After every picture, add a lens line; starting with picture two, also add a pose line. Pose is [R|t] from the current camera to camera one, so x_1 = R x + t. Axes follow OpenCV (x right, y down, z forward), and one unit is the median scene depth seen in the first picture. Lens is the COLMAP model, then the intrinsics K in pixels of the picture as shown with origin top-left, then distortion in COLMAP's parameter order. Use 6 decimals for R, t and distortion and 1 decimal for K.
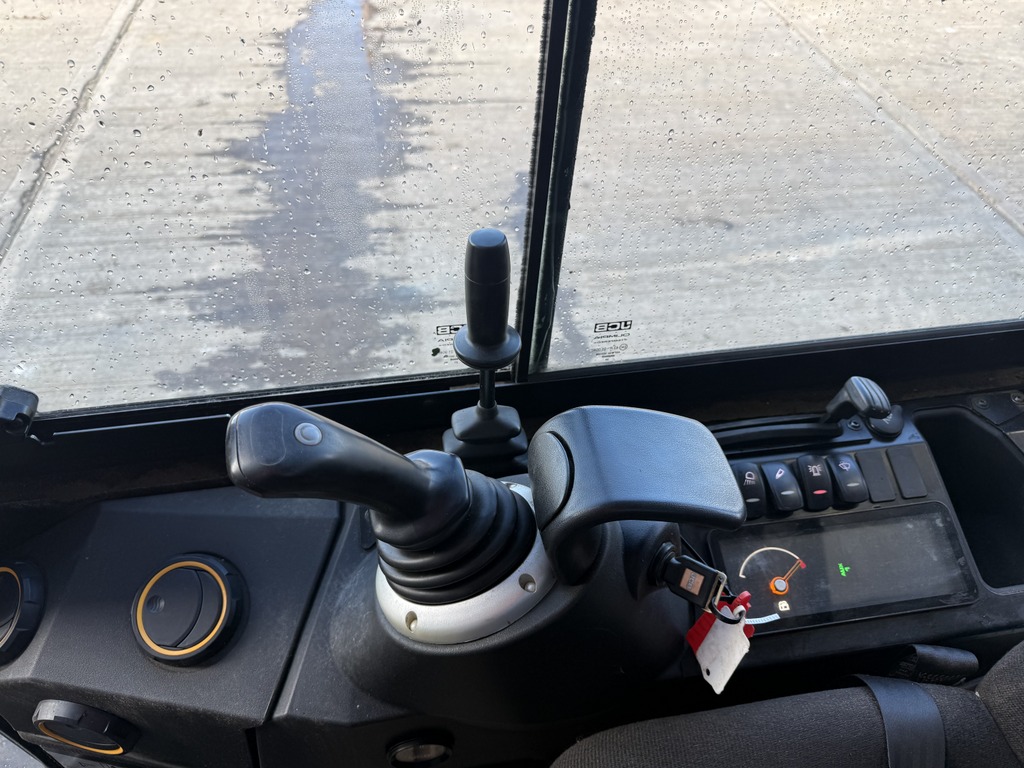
lens RADIAL K [[724.2, 0, 512.0], [0, 724.2, 384.0], [0, 0, 1]] dist [-0.010052, -0.005720]
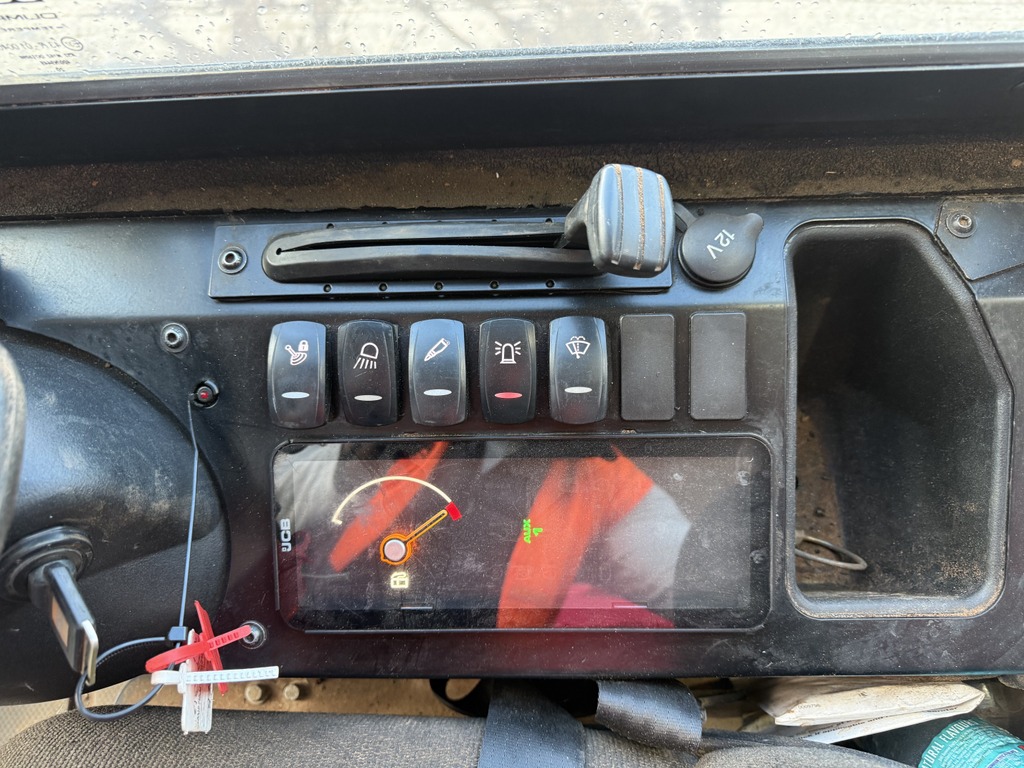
lens RADIAL K [[724.2, 0, 512.0], [0, 724.2, 384.0], [0, 0, 1]] dist [-0.010052, -0.005720]
pose [[0.985868, 0.121299, -0.115545, 0.475866], [-0.049355, 0.869421, 0.491601, -0.101631], [0.160088, -0.478951, 0.863121, 0.560510]]
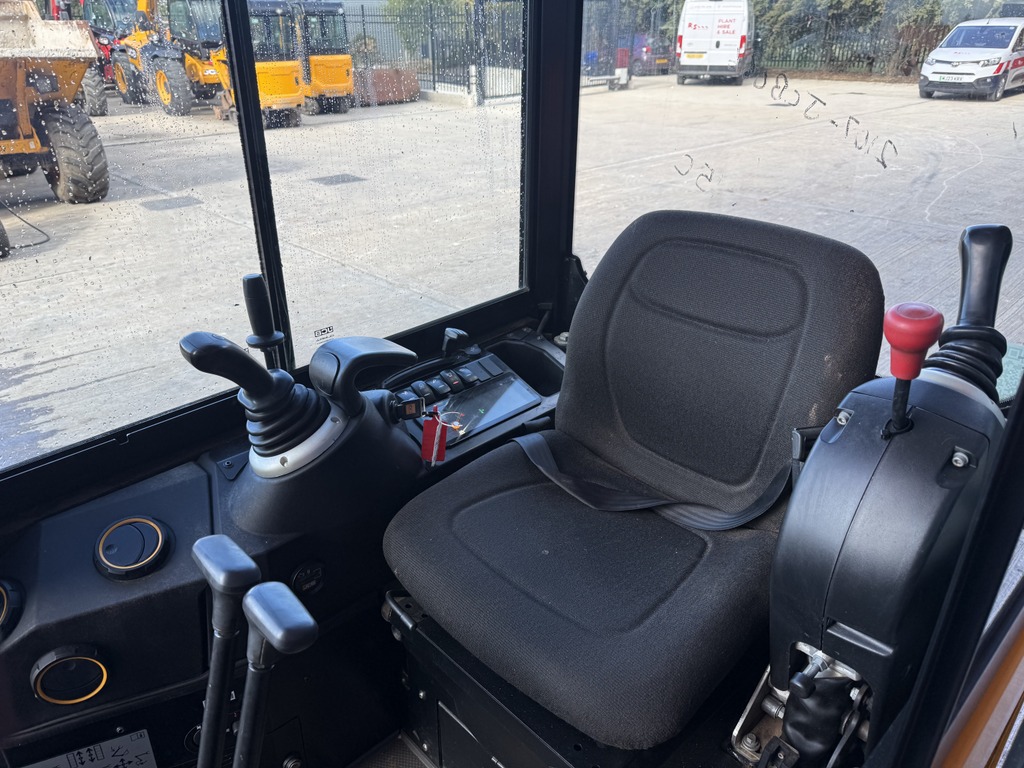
lens RADIAL K [[724.2, 0, 512.0], [0, 724.2, 384.0], [0, 0, 1]] dist [-0.010052, -0.005720]
pose [[0.823726, -0.281039, 0.492436, -0.408437], [0.429575, 0.876192, -0.218523, 0.637130], [-0.370056, 0.391541, 0.842469, -0.696177]]
